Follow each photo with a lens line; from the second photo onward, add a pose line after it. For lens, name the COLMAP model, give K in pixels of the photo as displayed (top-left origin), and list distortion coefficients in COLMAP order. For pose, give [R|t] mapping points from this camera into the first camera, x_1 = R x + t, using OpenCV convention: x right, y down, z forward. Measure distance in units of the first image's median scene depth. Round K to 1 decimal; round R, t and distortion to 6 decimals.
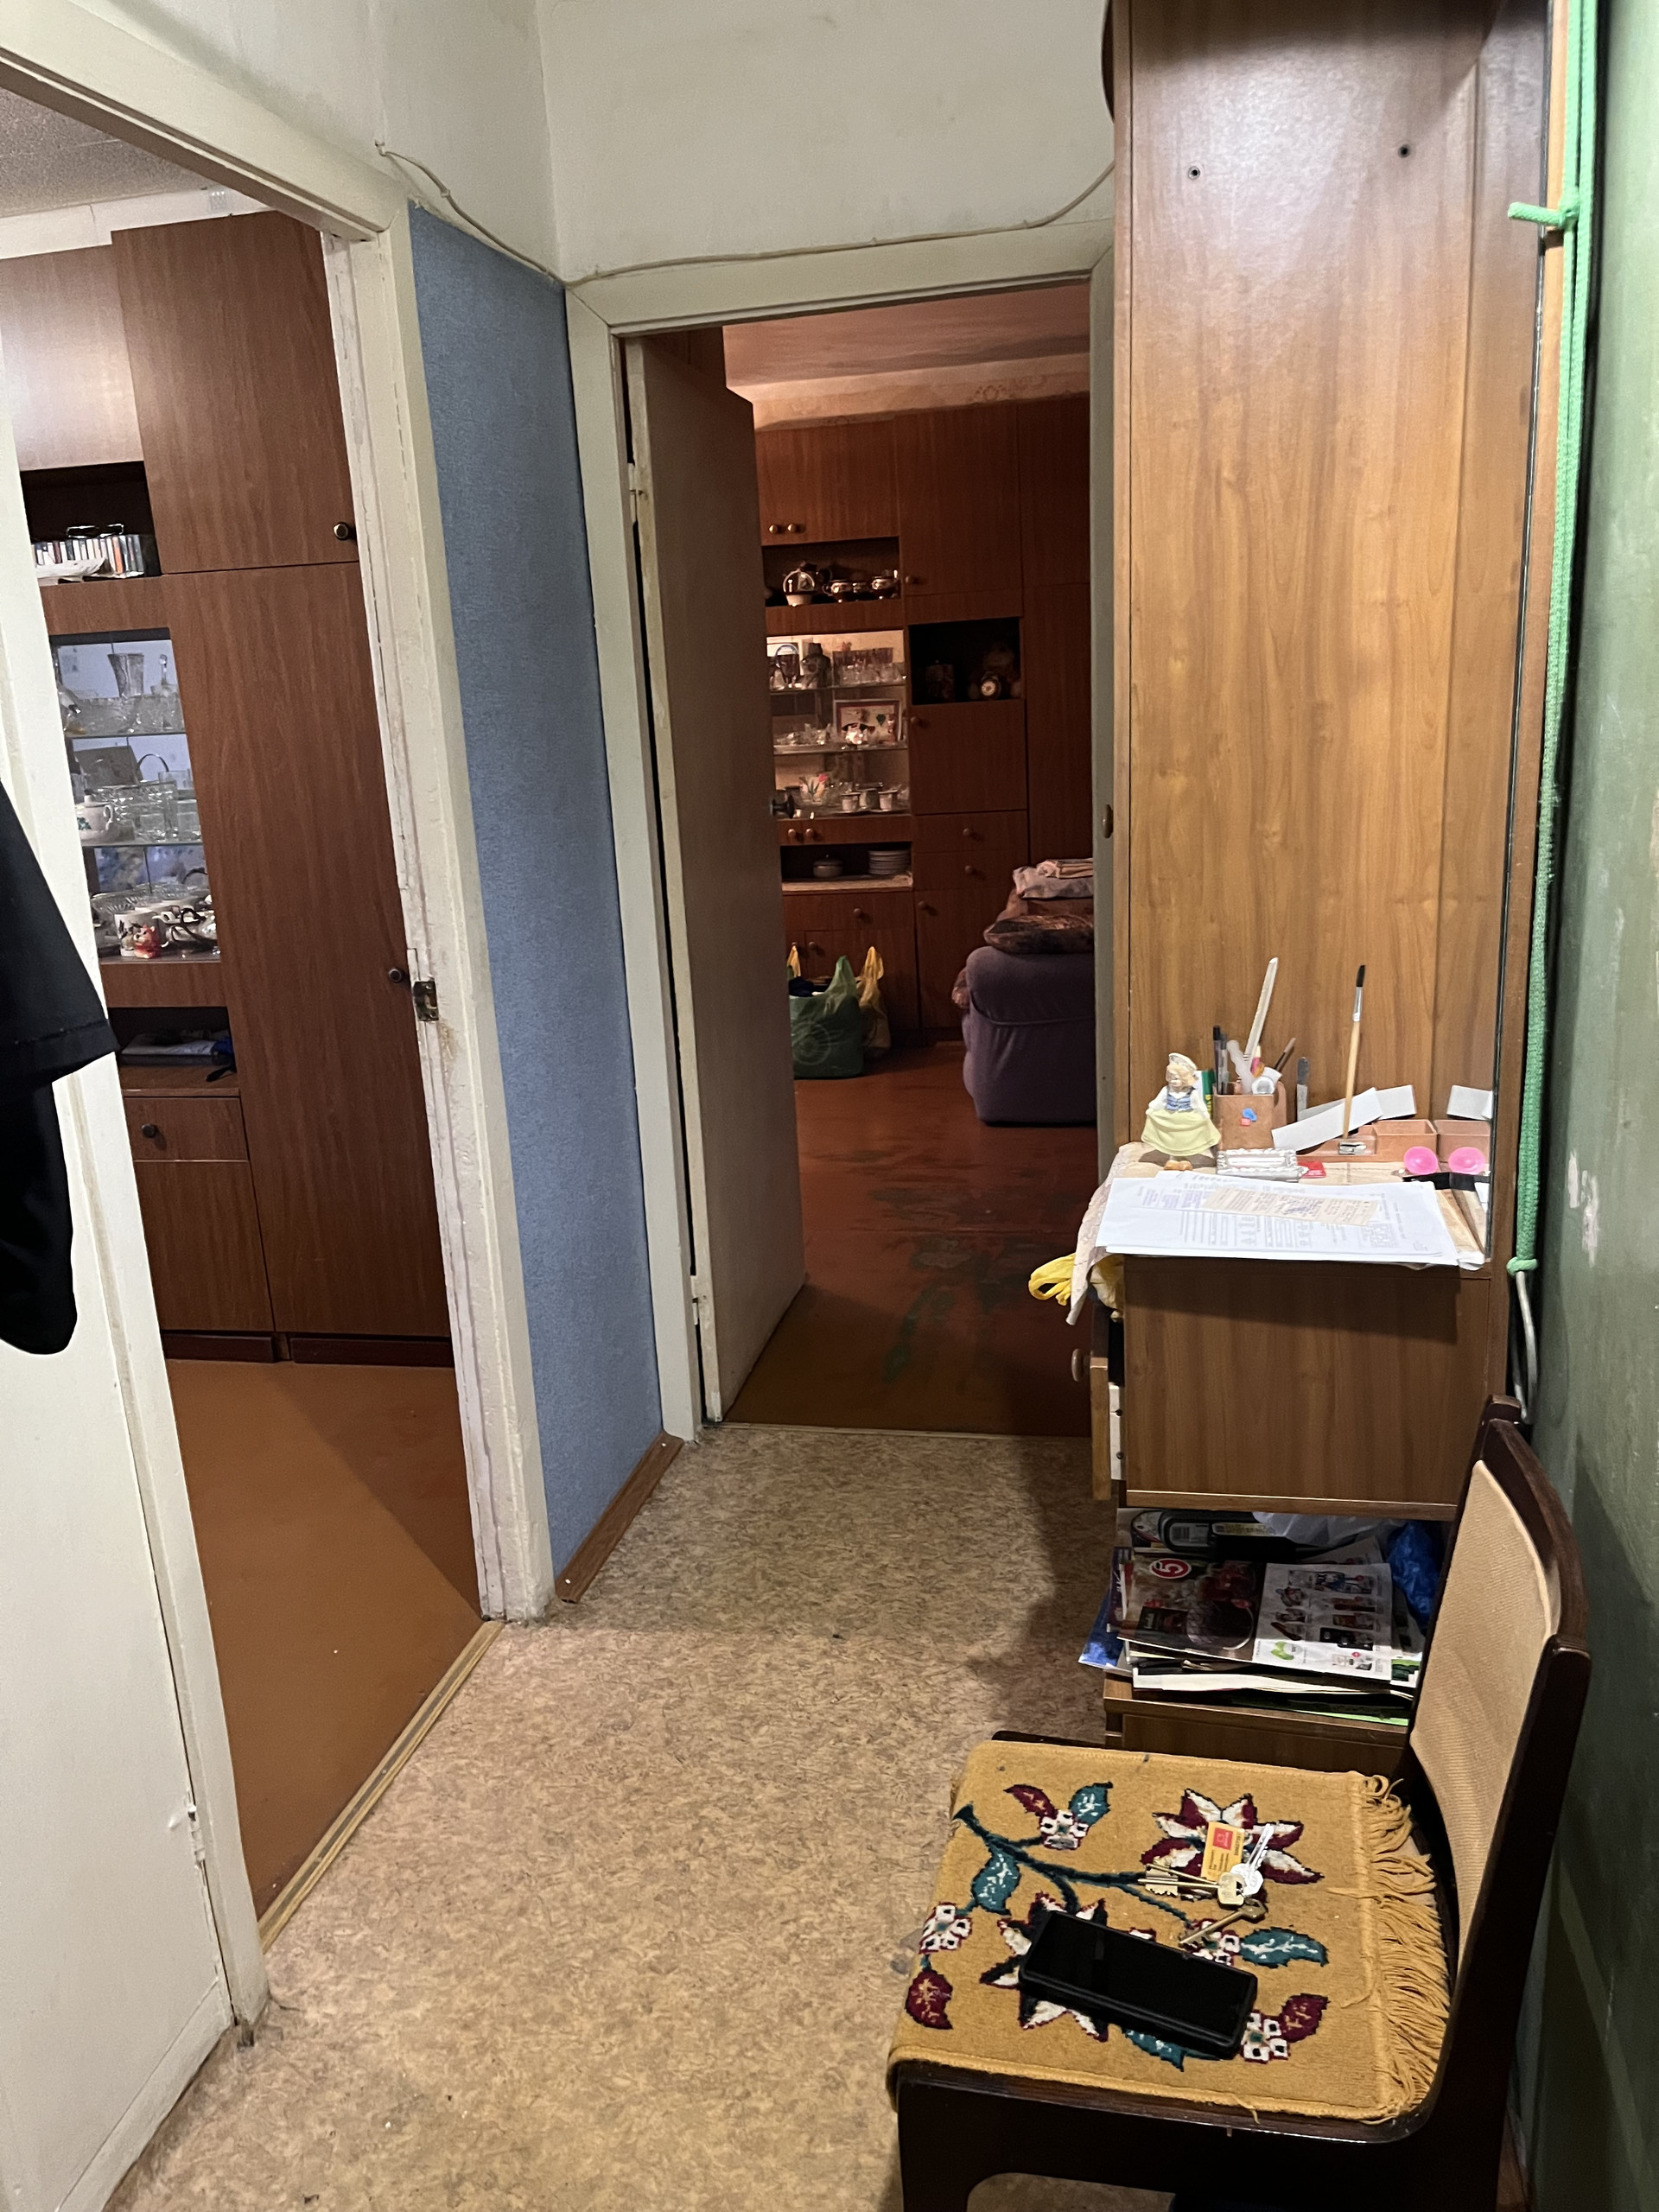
lens RADIAL K [[1685.1, 0, 830.7], [0, 1685.1, 1103.8], [0, 0, 1]] dist [0.007941, 0.001865]
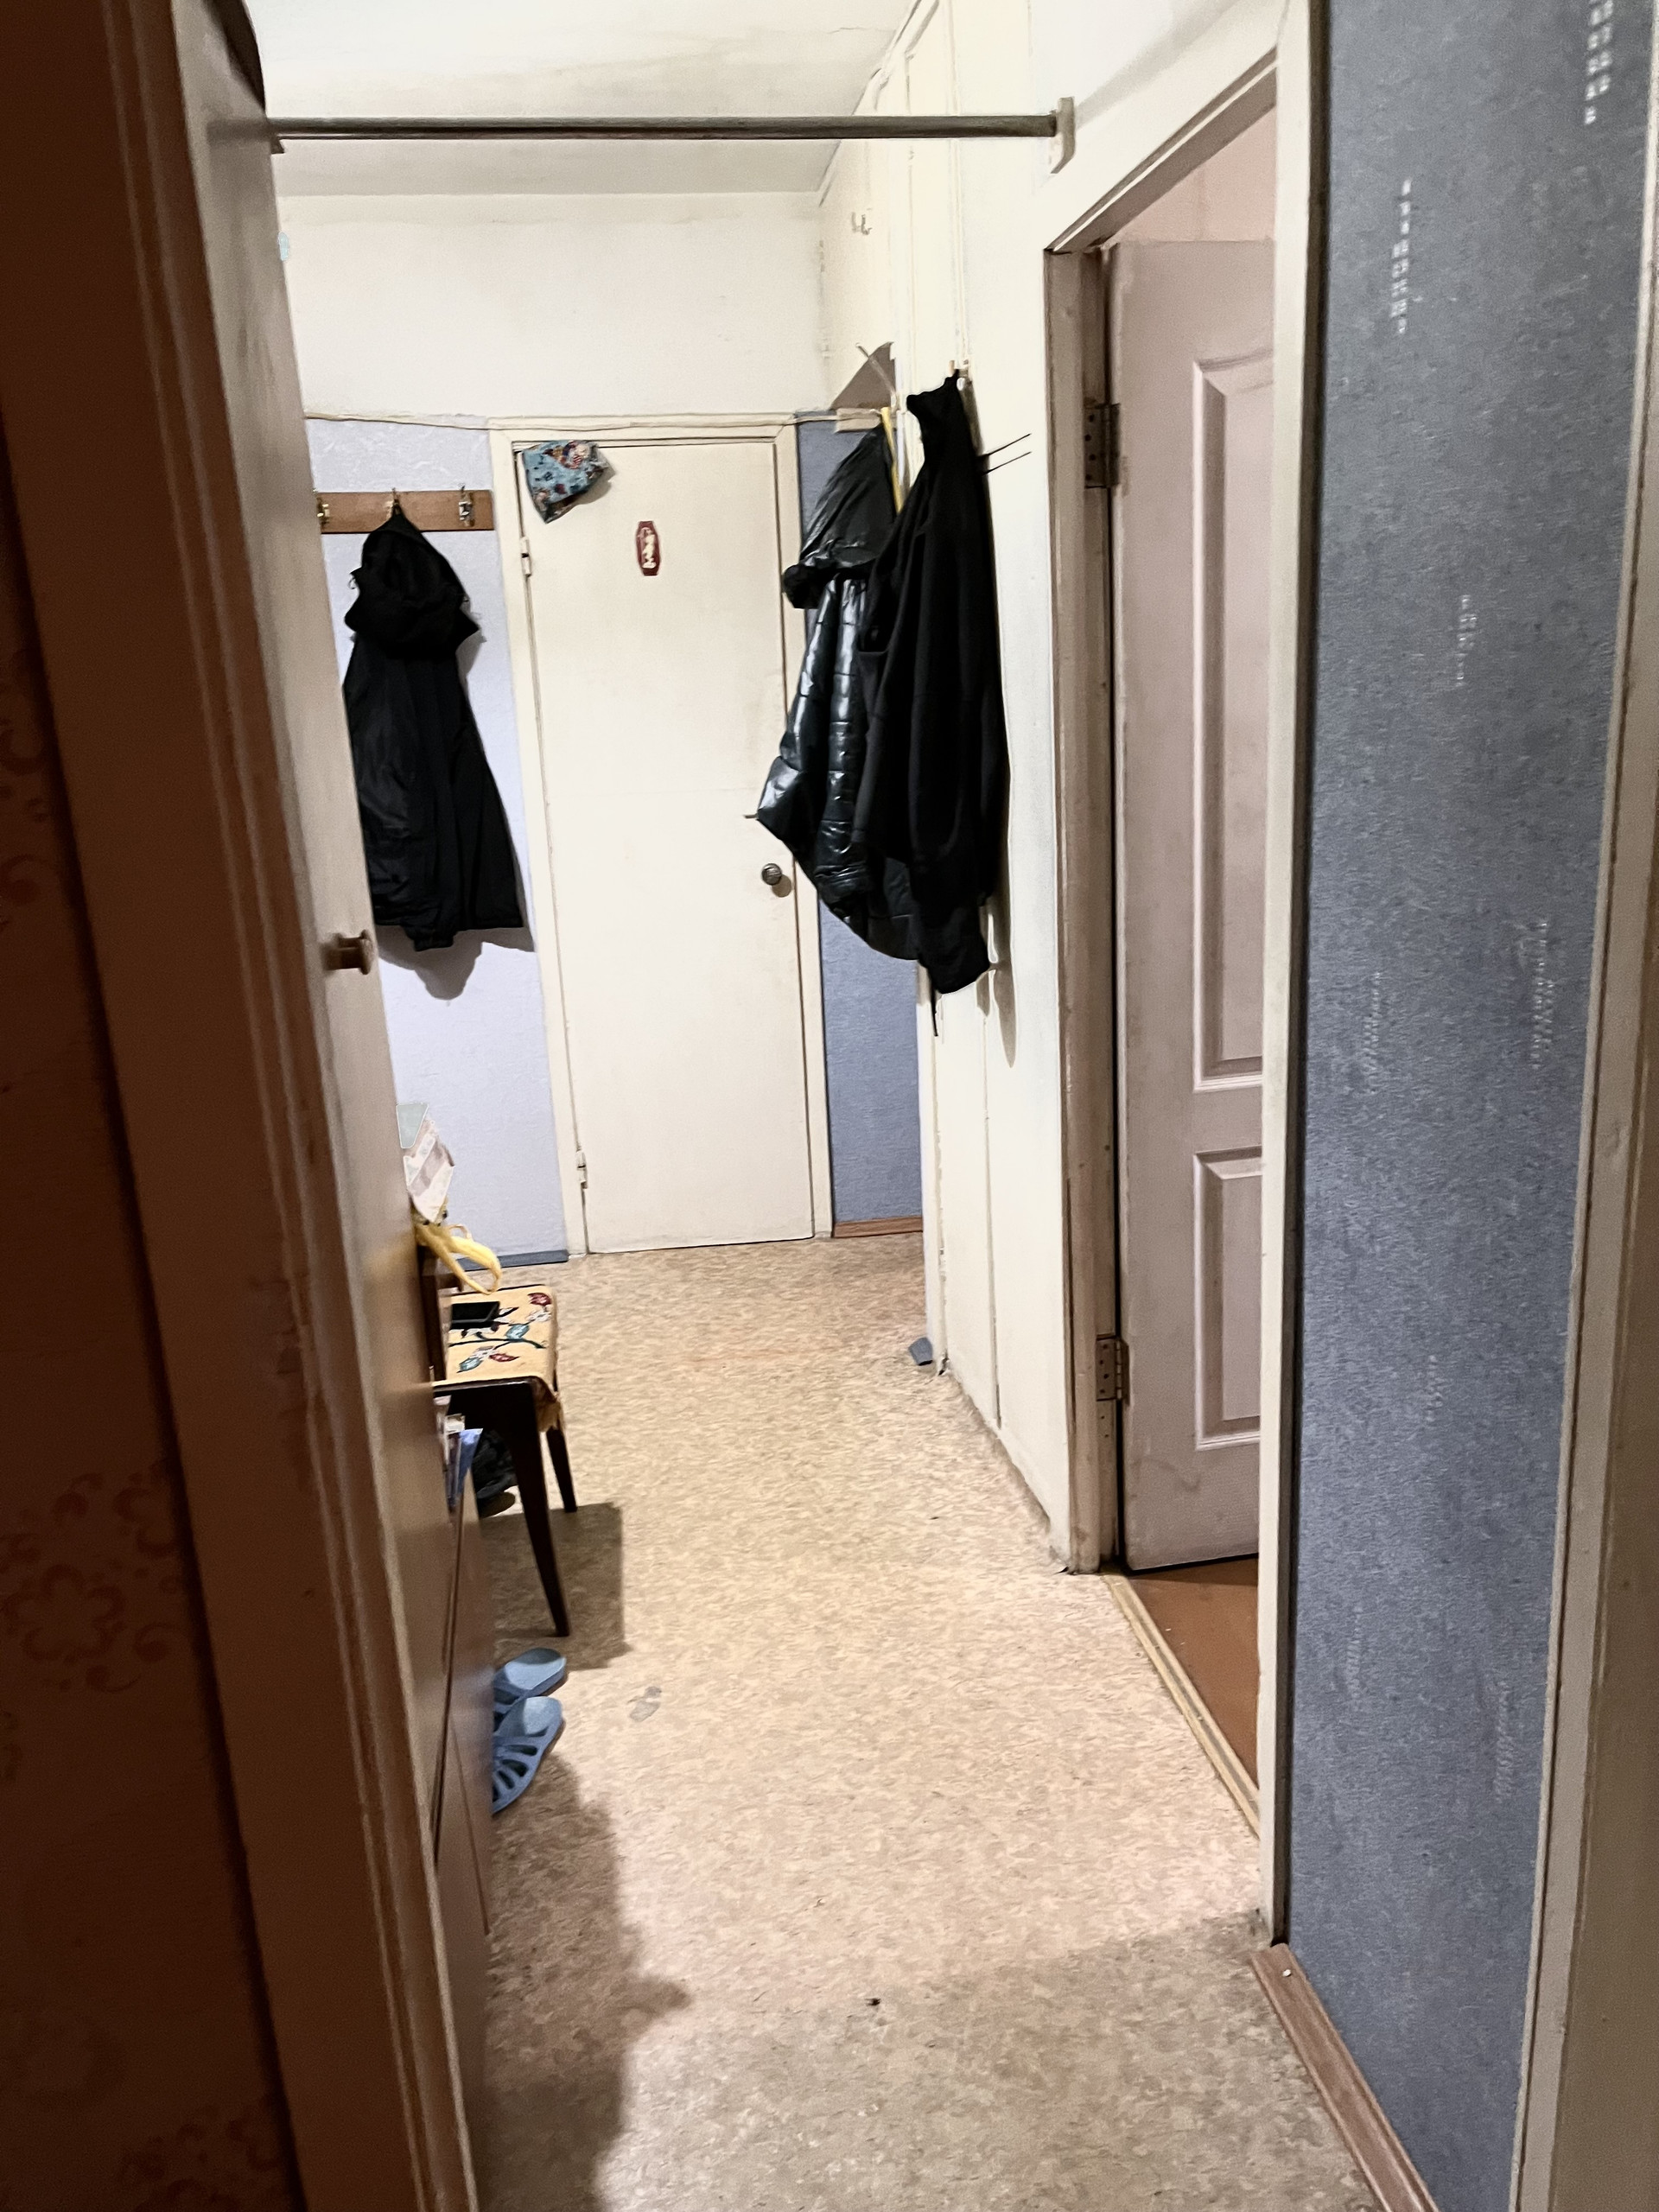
lens RADIAL K [[1685.1, 0, 832.8], [0, 1685.1, 1108.1], [0, 0, 1]] dist [0.007941, 0.001865]
pose [[-0.926935, 0.181156, -0.328594, 0.231646], [-0.005480, 0.869103, 0.494601, -0.472423], [0.375182, 0.460264, -0.804609, 1.696116]]
